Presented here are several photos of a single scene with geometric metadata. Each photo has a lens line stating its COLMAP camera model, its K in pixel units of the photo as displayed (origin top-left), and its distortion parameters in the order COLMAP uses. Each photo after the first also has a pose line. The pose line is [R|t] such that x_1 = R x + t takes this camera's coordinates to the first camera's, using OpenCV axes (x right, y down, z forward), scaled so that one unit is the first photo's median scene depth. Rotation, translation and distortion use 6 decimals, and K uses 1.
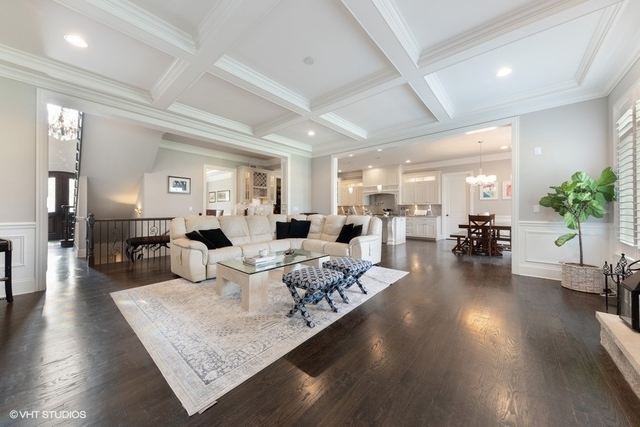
lens RADIAL K [[225.1, 0, 318.6], [0, 225.1, 210.8], [0, 0, 1]] dist [0.008288, 0.000000]
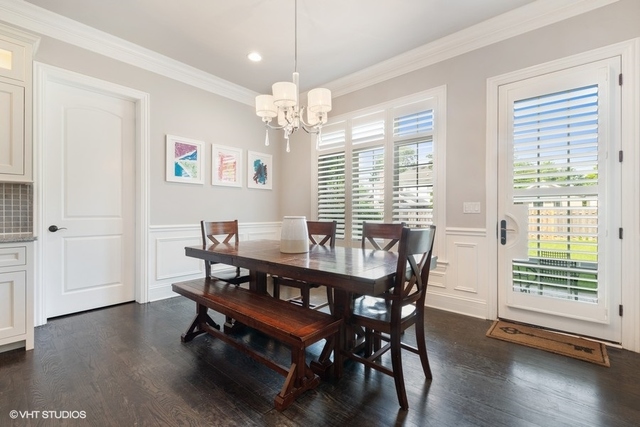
lens RADIAL K [[287.9, 0, 317.8], [0, 287.9, 213.0], [0, 0, 1]] dist [0.002804, -0.000359]
pose [[0.004574, 0.001688, 0.999988, 0.246116], [-0.001297, 0.999998, -0.001682, 0.002022], [-0.999989, -0.001290, 0.004576, 0.722042]]
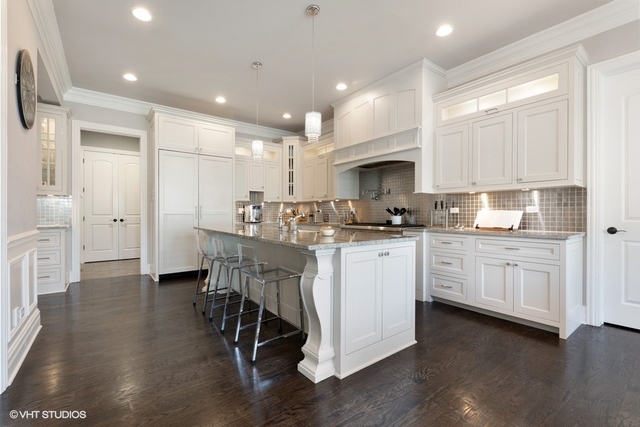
lens RADIAL K [[287.9, 0, 320.5], [0, 287.9, 215.7], [0, 0, 1]] dist [0.002804, -0.000359]
pose [[0.979860, 0.002280, -0.199670, 0.332416], [-0.001420, 0.999989, 0.004454, 0.002770], [0.199678, -0.004081, 0.979853, 0.652491]]
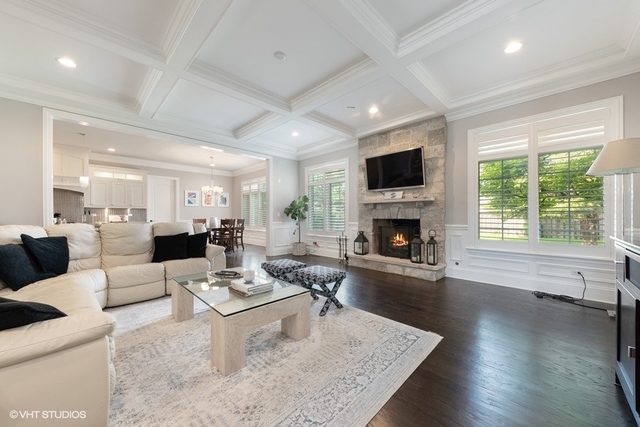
lens RADIAL K [[234.4, 0, 321.1], [0, 234.4, 216.2], [0, 0, 1]] dist [0.000250, -0.000346]
pose [[0.062759, -0.001502, 0.998028, -0.349057], [0.001101, 0.999998, 0.001435, 0.000436], [-0.998028, 0.001009, 0.062761, 0.266018]]
